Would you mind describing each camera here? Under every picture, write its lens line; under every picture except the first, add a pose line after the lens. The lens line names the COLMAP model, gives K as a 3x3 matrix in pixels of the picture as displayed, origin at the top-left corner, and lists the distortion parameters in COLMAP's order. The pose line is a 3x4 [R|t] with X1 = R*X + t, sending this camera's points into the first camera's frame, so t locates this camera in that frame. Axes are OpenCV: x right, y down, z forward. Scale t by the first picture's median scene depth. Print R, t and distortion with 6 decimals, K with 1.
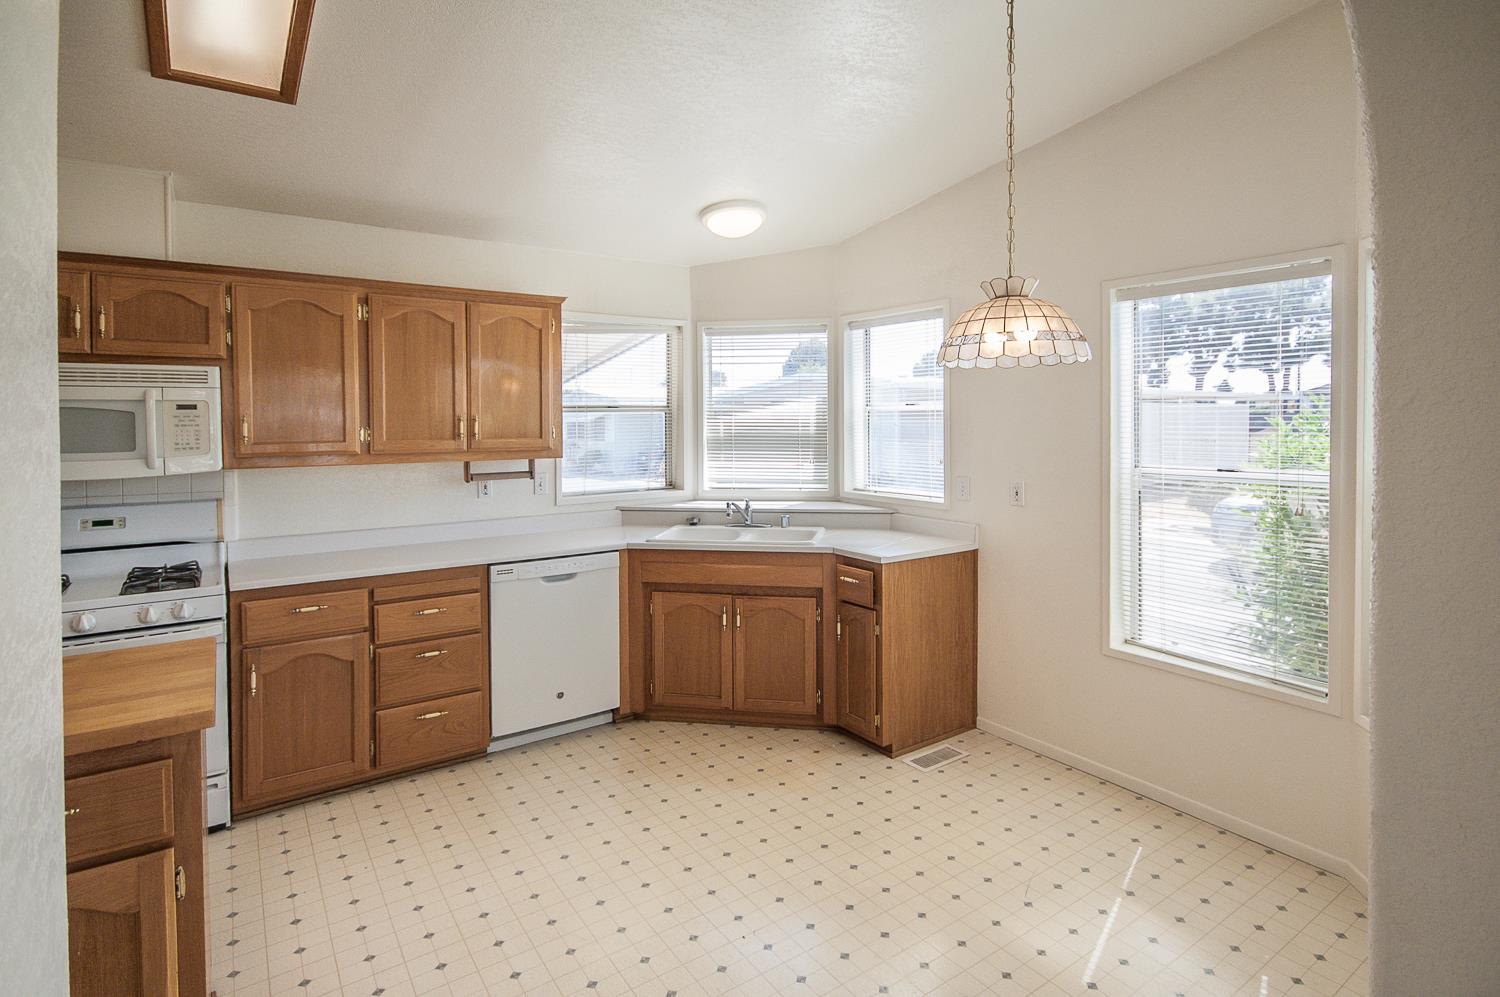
lens RADIAL K [[750.9, 0, 782.7], [0, 750.9, 436.7], [0, 0, 1]] dist [-0.001282, -0.000212]
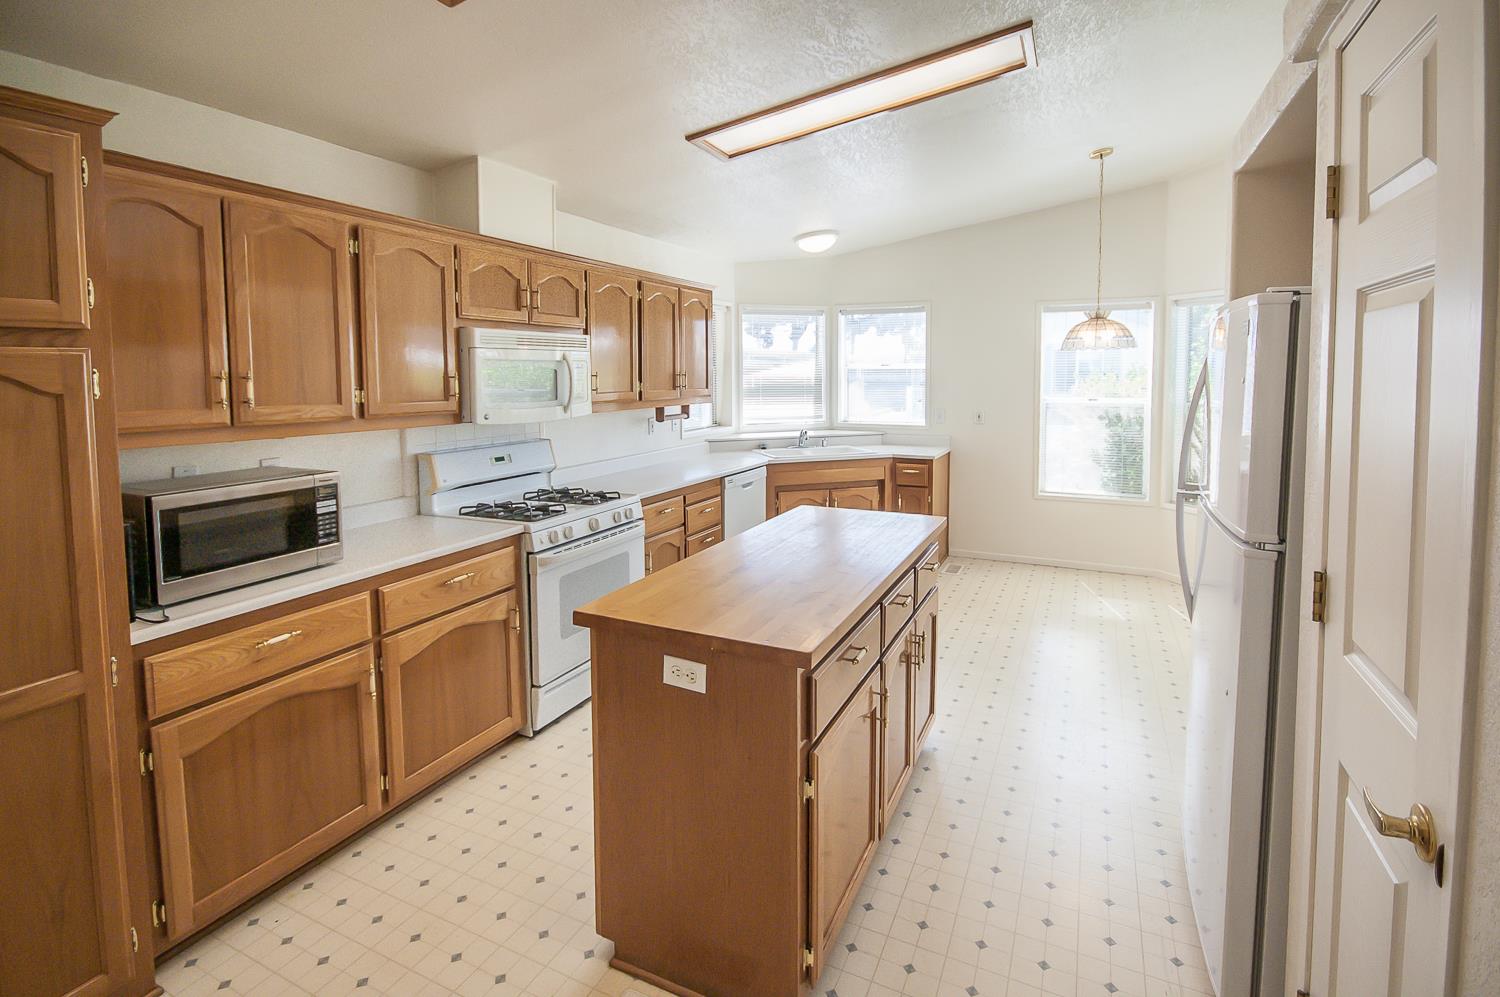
lens RADIAL K [[697.0, 0, 750.3], [0, 697.0, 423.8], [0, 0, 1]] dist [0.000189, 0.000104]
pose [[0.880382, -0.034579, 0.473003, -0.863829], [0.011440, 0.998597, 0.051711, 0.001023], [-0.474127, -0.040114, 0.879542, -0.169607]]
